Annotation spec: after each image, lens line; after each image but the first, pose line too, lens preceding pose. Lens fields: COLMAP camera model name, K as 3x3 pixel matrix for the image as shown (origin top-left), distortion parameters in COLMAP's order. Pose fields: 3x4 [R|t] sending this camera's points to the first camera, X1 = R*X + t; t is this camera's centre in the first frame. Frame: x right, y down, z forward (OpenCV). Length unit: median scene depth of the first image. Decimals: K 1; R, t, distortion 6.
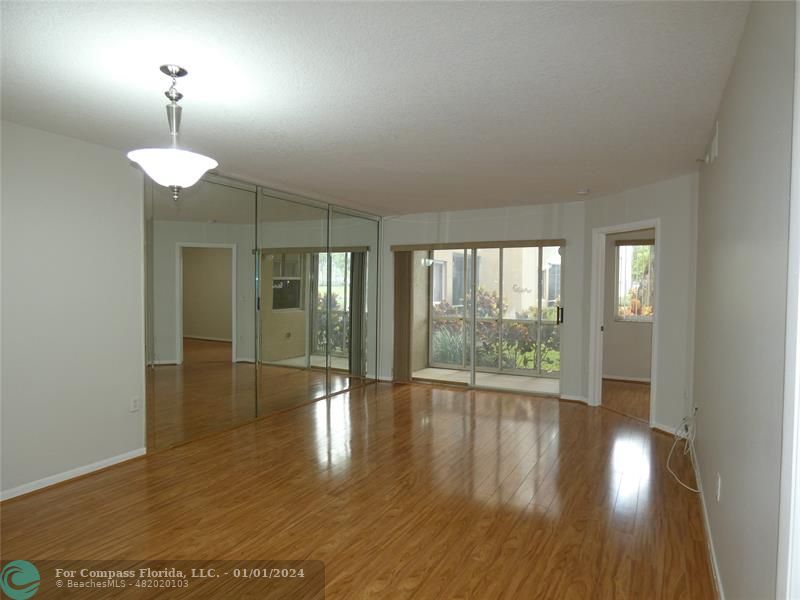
lens RADIAL K [[486.9, 0, 400.0], [0, 486.9, 300.0], [0, 0, 1]] dist [-0.007554, -0.002361]
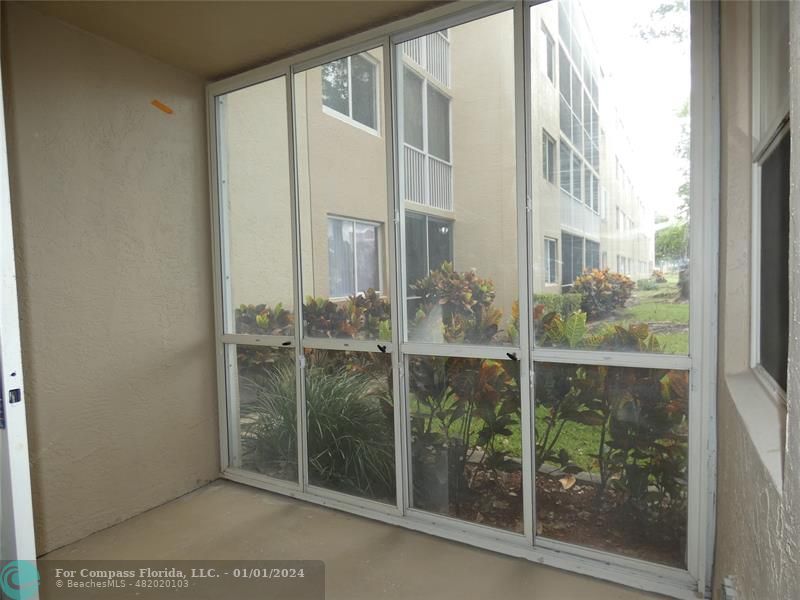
lens RADIAL K [[486.9, 0, 400.0], [0, 486.9, 300.0], [0, 0, 1]] dist [-0.007554, -0.002361]
pose [[0.999701, -0.013560, -0.020345, 0.123312], [0.014047, 0.999614, 0.023961, 0.002091], [0.020012, -0.024240, 0.999506, 0.406618]]
